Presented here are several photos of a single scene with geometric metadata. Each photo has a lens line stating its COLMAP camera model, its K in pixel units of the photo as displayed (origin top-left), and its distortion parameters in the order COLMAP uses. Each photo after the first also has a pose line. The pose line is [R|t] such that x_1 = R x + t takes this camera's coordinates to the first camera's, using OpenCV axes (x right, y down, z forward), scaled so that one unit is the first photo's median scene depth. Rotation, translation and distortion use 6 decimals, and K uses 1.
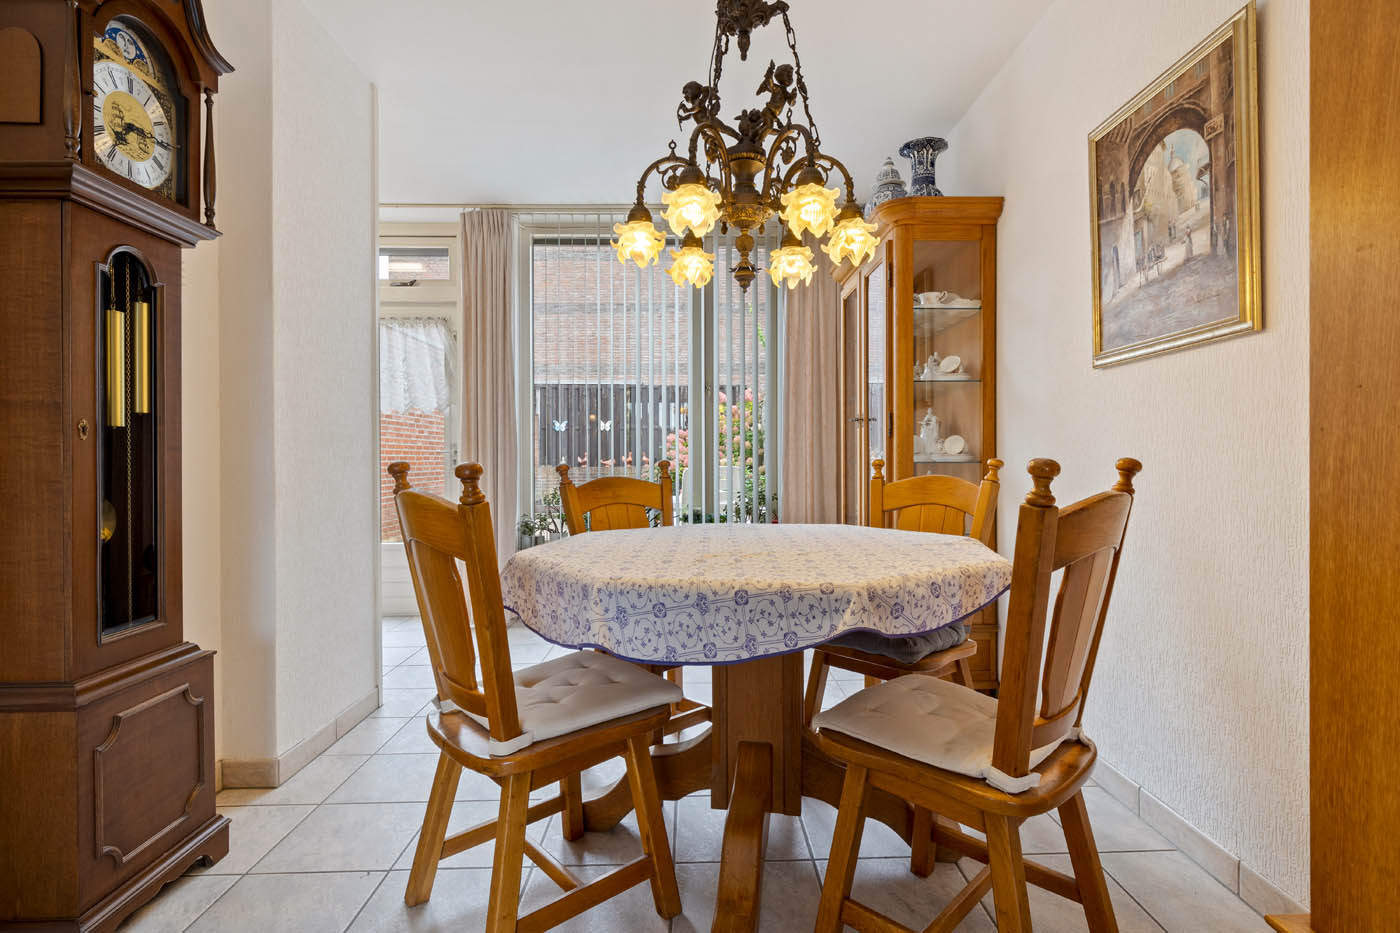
lens RADIAL K [[704.2, 0, 708.2], [0, 704.2, 465.5], [0, 0, 1]] dist [0.001675, 0.000156]
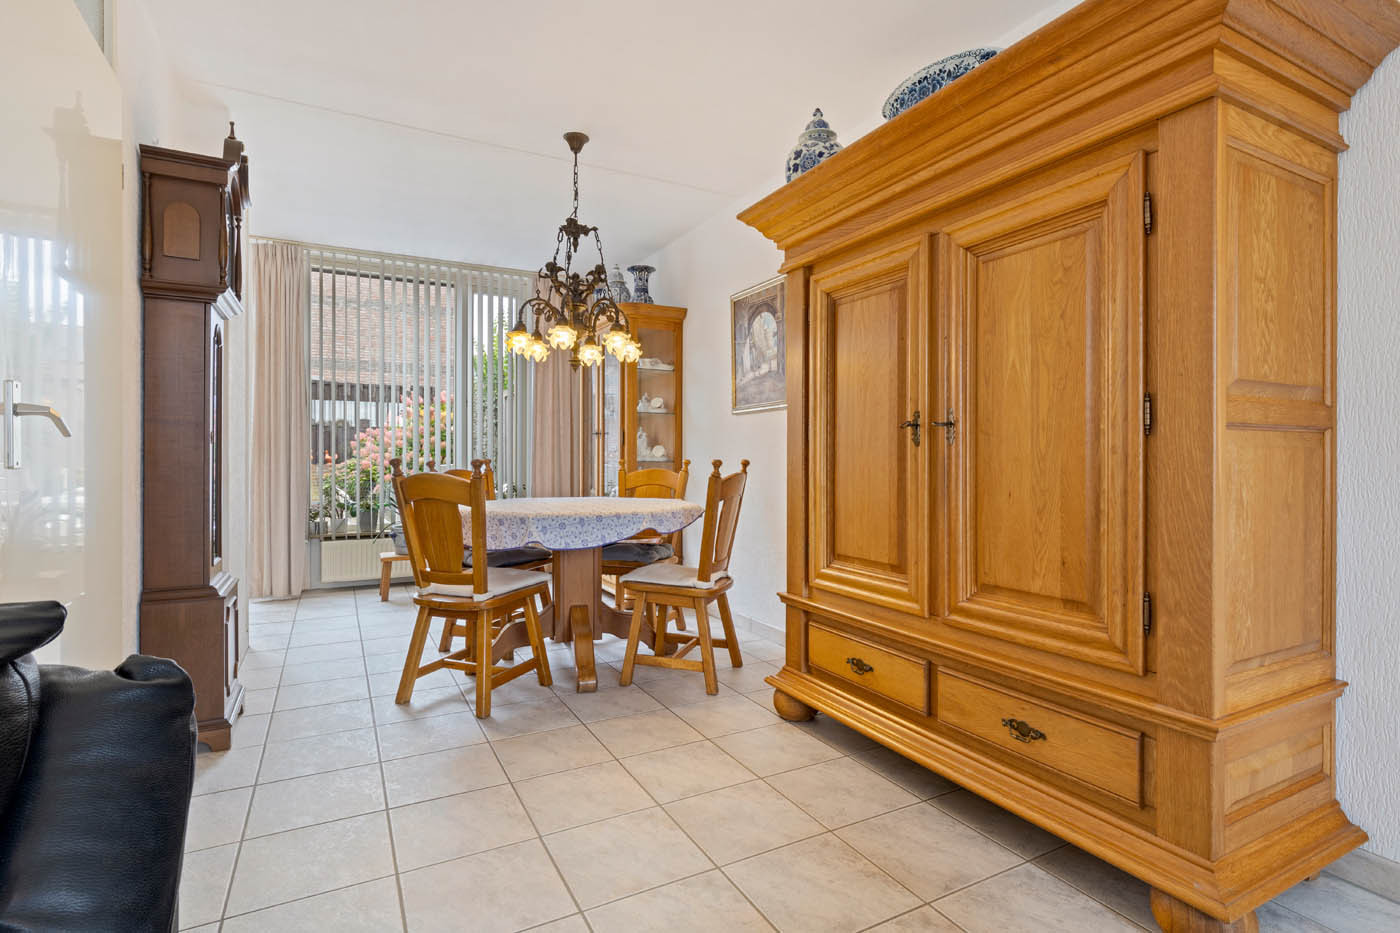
lens RADIAL K [[685.7, 0, 722.2], [0, 685.7, 465.6], [0, 0, 1]] dist [0.002938, -0.000188]
pose [[0.881798, 0.004673, 0.471604, -0.471102], [-0.004448, 0.999989, -0.001590, 0.011269], [-0.471606, -0.000696, 0.881809, -0.837157]]
